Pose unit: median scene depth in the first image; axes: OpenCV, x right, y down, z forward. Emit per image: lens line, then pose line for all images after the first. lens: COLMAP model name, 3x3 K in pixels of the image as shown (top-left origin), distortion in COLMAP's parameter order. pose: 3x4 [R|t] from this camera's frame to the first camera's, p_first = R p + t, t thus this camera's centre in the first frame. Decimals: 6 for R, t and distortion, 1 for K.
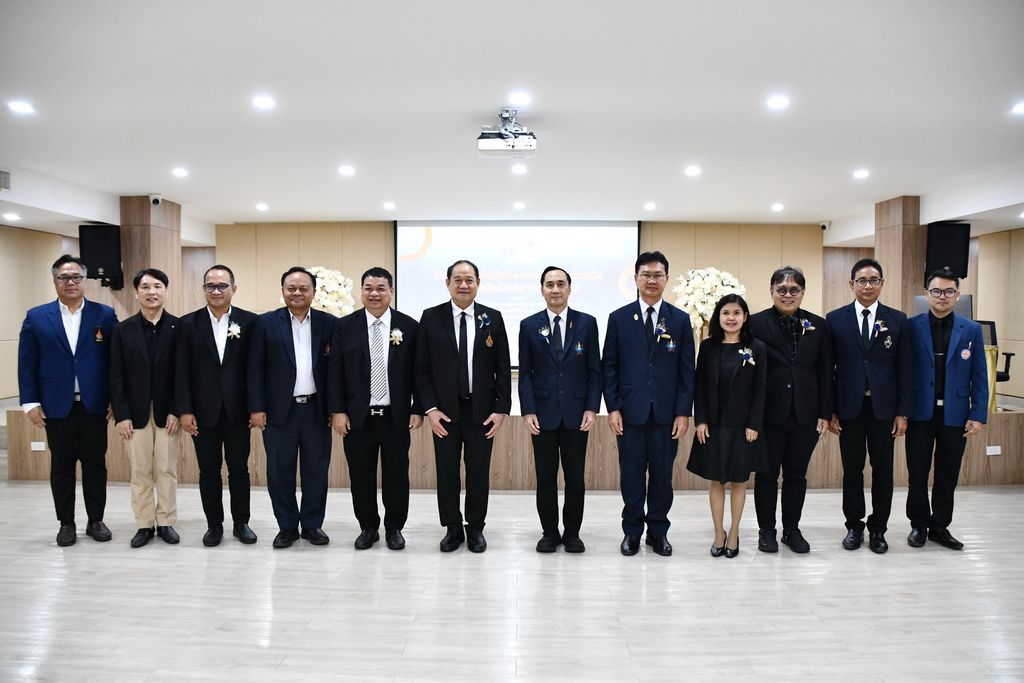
lens RADIAL K [[788.1, 0, 493.2], [0, 788.1, 326.3], [0, 0, 1]] dist [-0.150516, -0.023386]
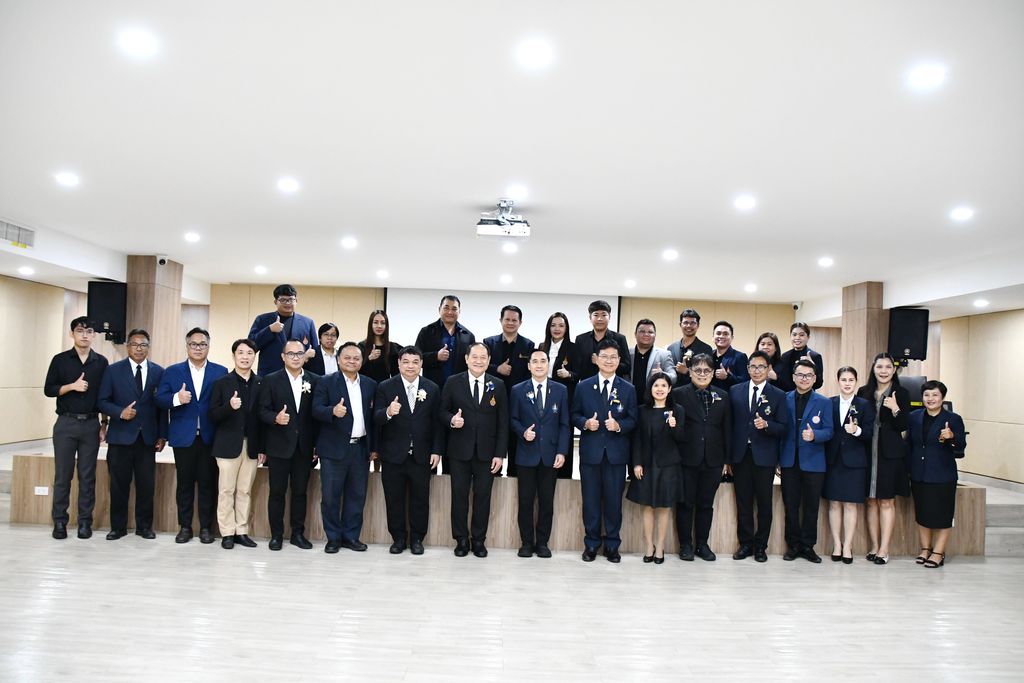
lens RADIAL K [[856.6, 0, 499.0], [0, 856.6, 341.3], [0, 0, 1]] dist [-0.062133, 0.003518]
pose [[0.998839, 0.033277, 0.034833, -0.031013], [-0.031157, 0.997728, -0.059729, 0.002771], [-0.036741, 0.058574, 0.997607, -0.341176]]
